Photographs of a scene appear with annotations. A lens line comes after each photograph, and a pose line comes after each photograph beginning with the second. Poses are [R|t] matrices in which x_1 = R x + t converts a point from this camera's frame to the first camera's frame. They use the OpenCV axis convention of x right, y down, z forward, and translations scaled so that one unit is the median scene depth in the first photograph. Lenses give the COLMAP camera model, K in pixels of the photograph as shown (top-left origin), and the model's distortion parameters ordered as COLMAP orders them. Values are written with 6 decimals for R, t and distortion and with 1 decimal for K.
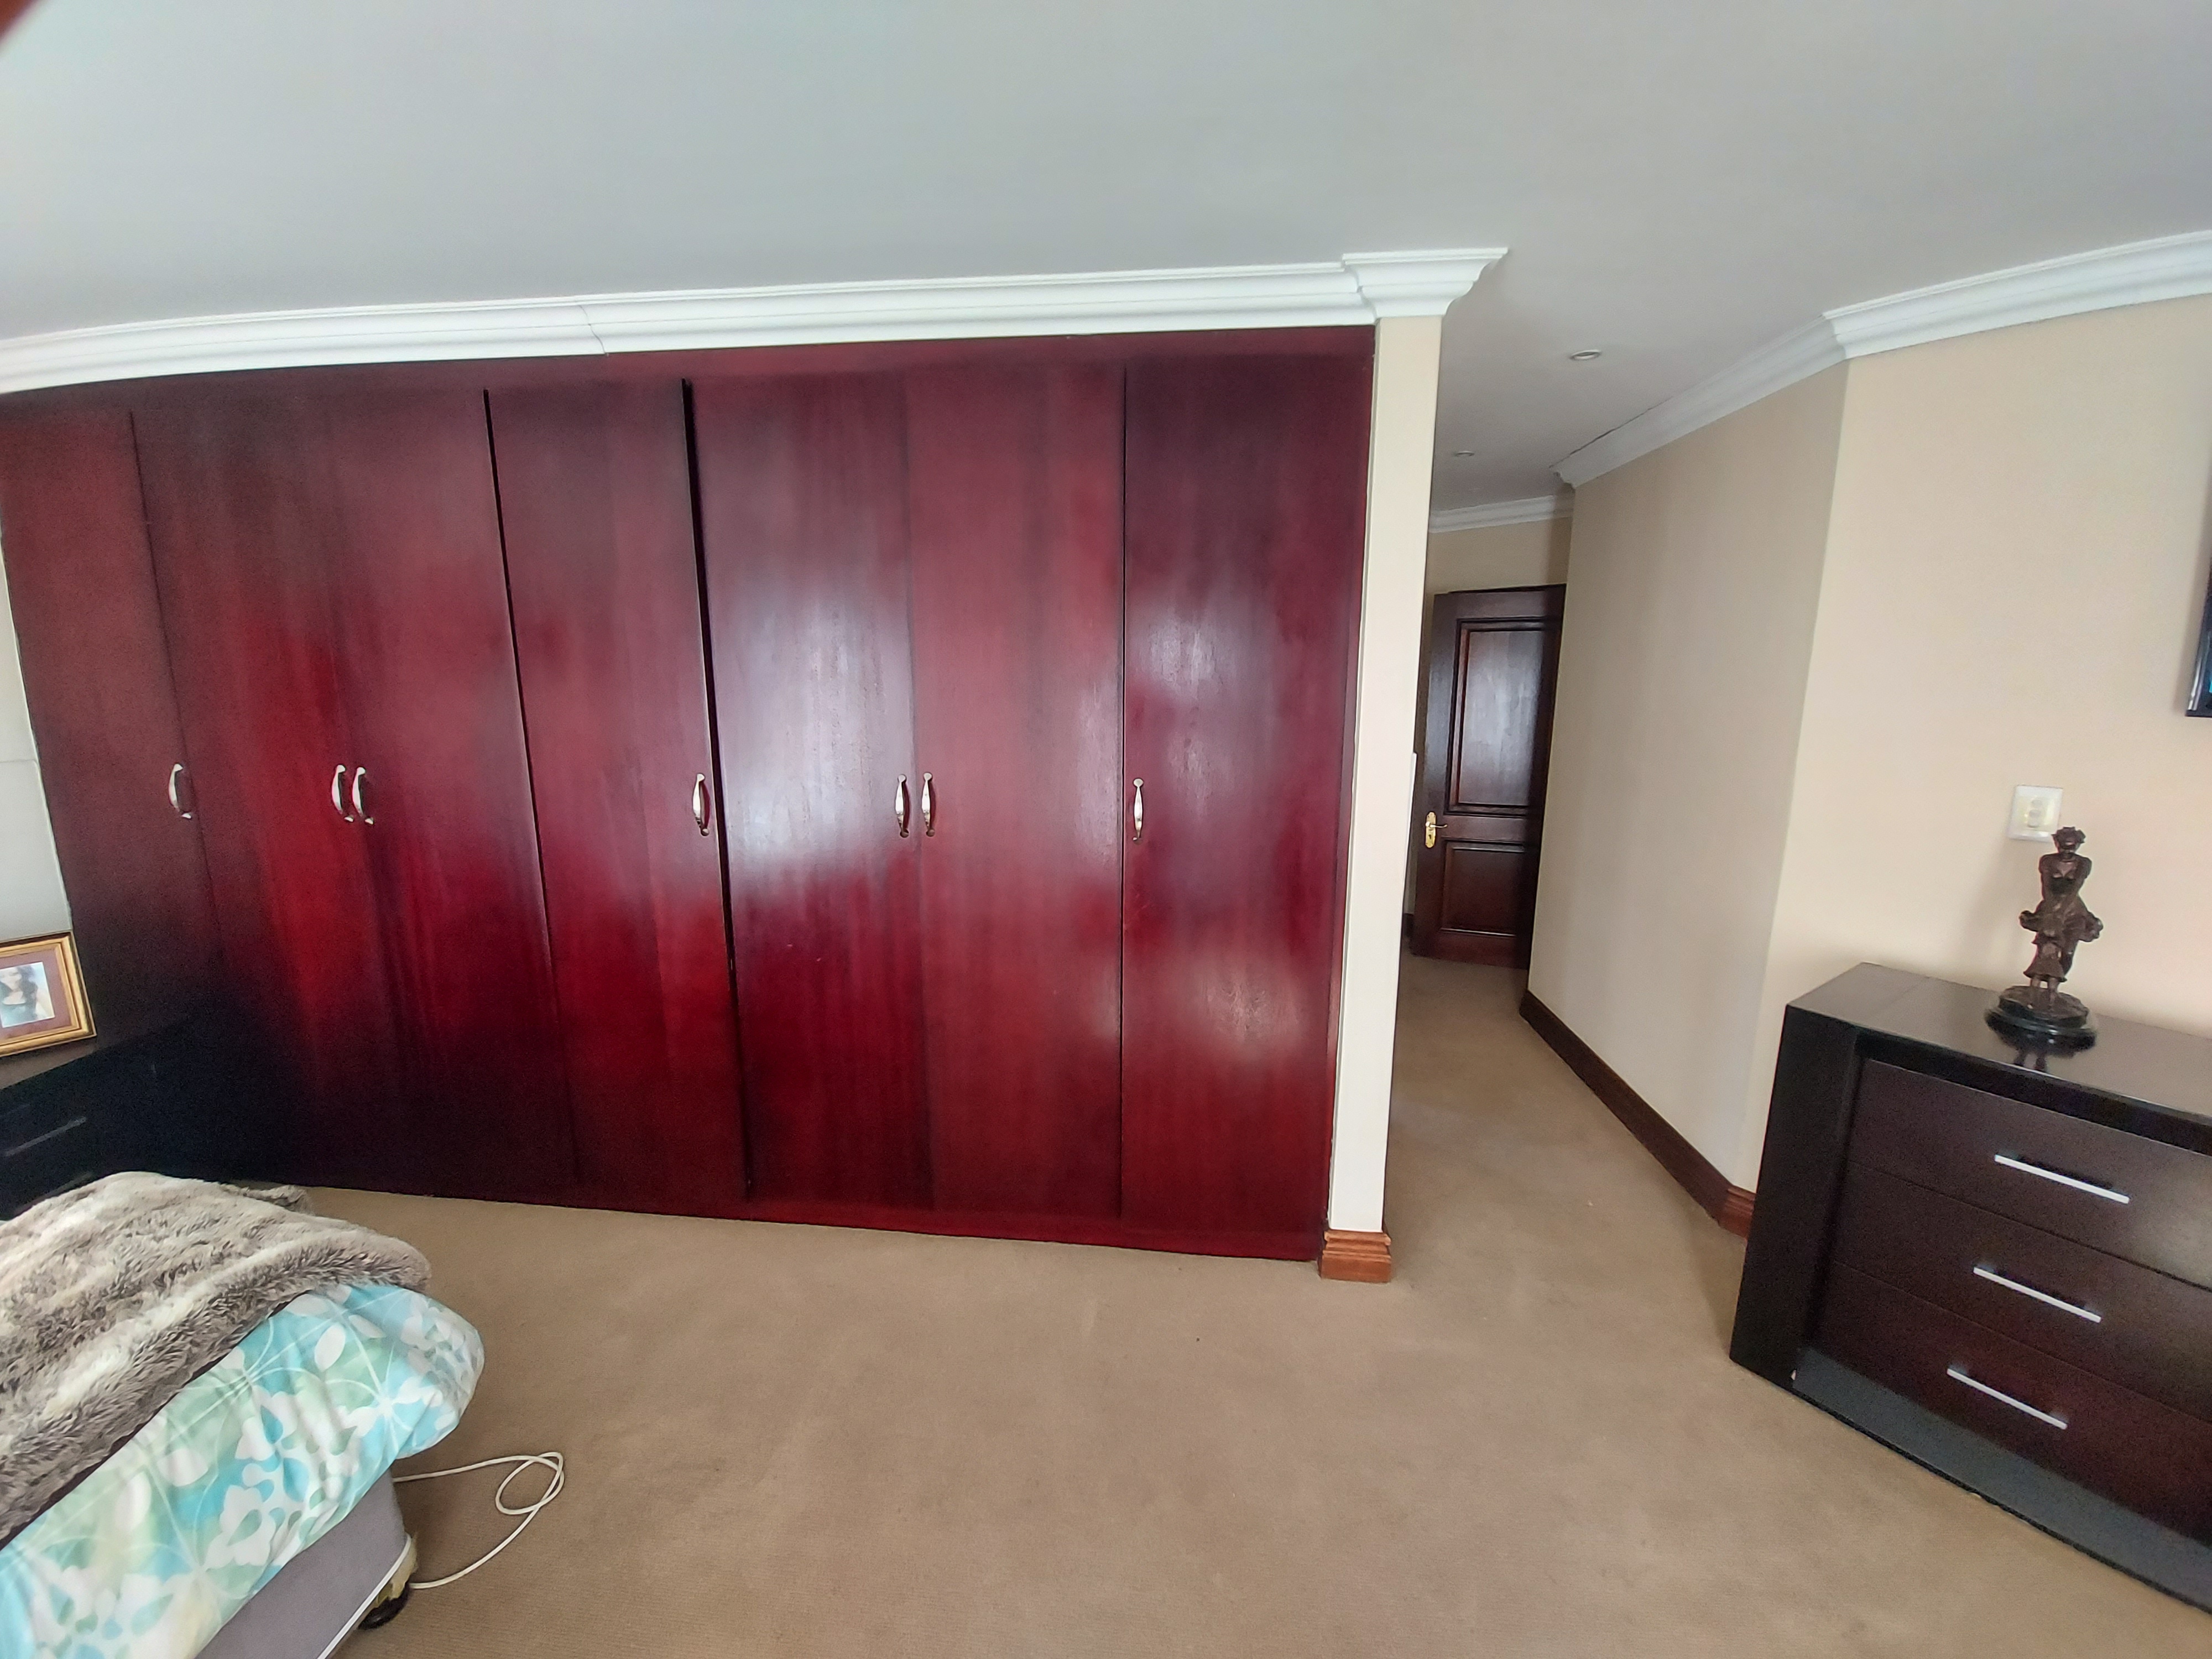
lens RADIAL K [[871.3, 0, 1106.0], [0, 871.3, 829.5], [0, 0, 1]] dist [0.002393, -0.012518]
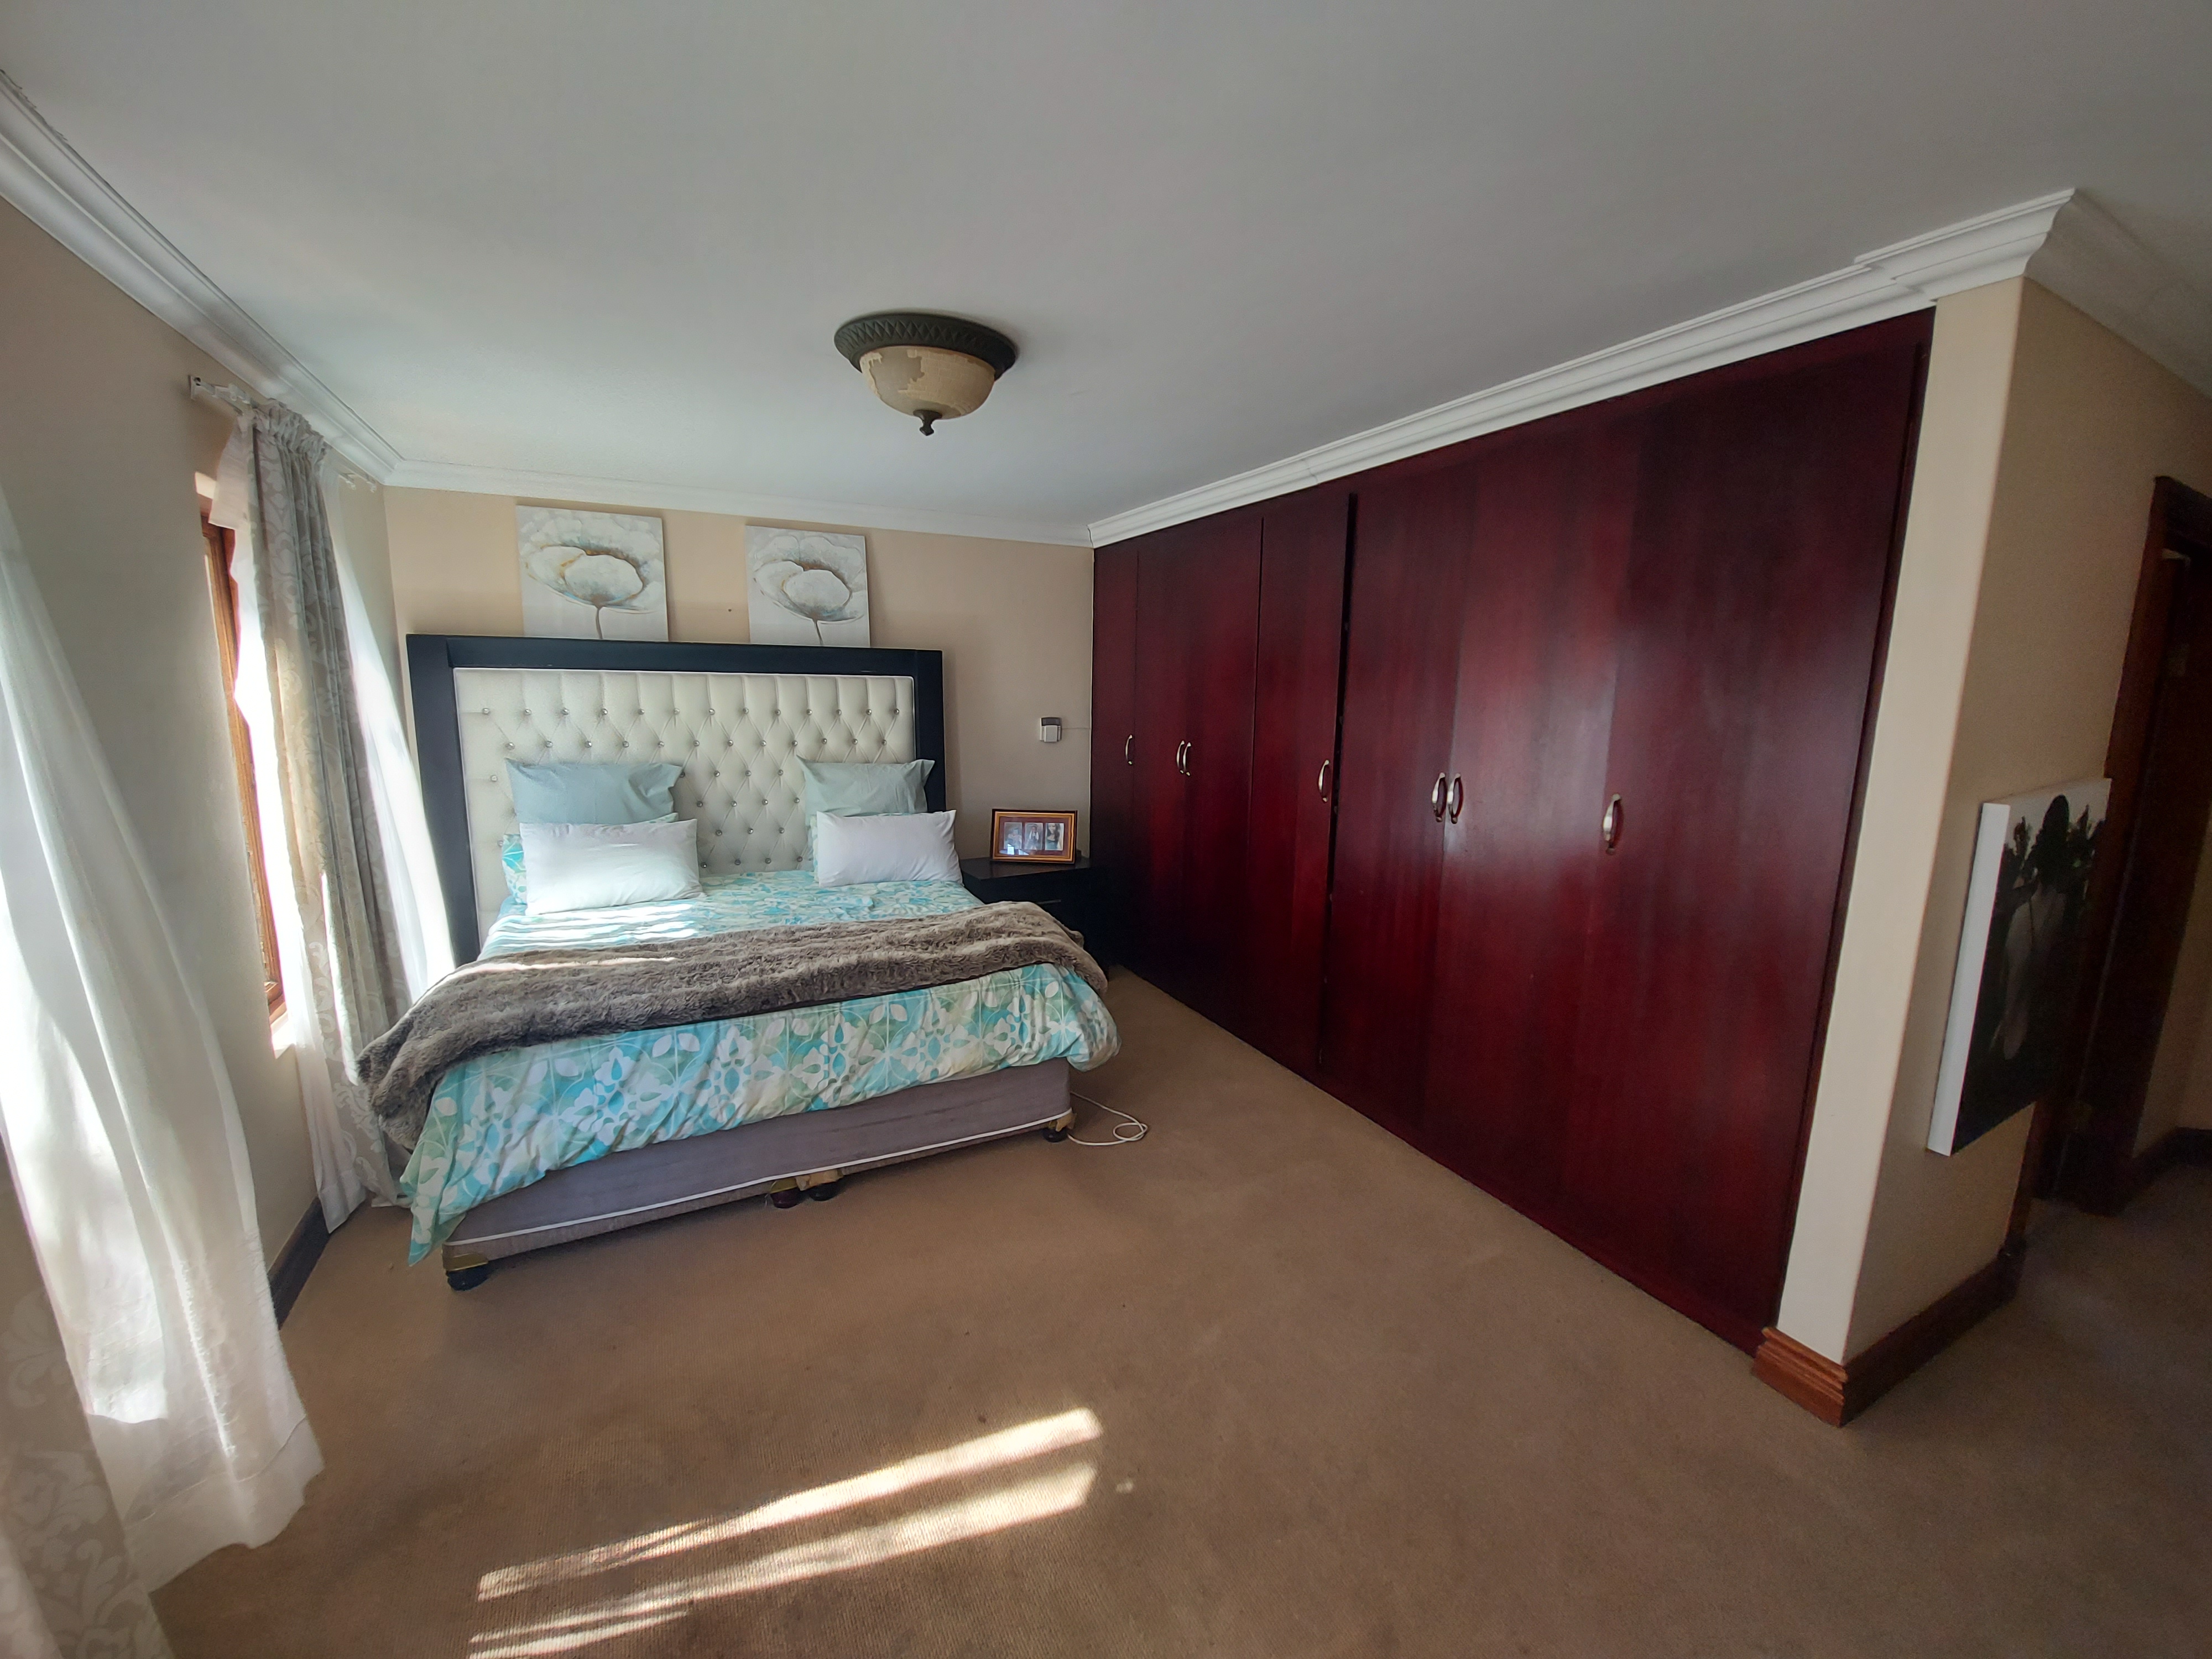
lens RADIAL K [[871.3, 0, 1106.0], [0, 871.3, 829.5], [0, 0, 1]] dist [0.002393, -0.012518]
pose [[0.538629, 0.142892, -0.830338, 0.927290], [-0.166229, 0.984165, 0.061534, 0.035121], [0.825982, 0.104882, 0.553853, -0.160267]]
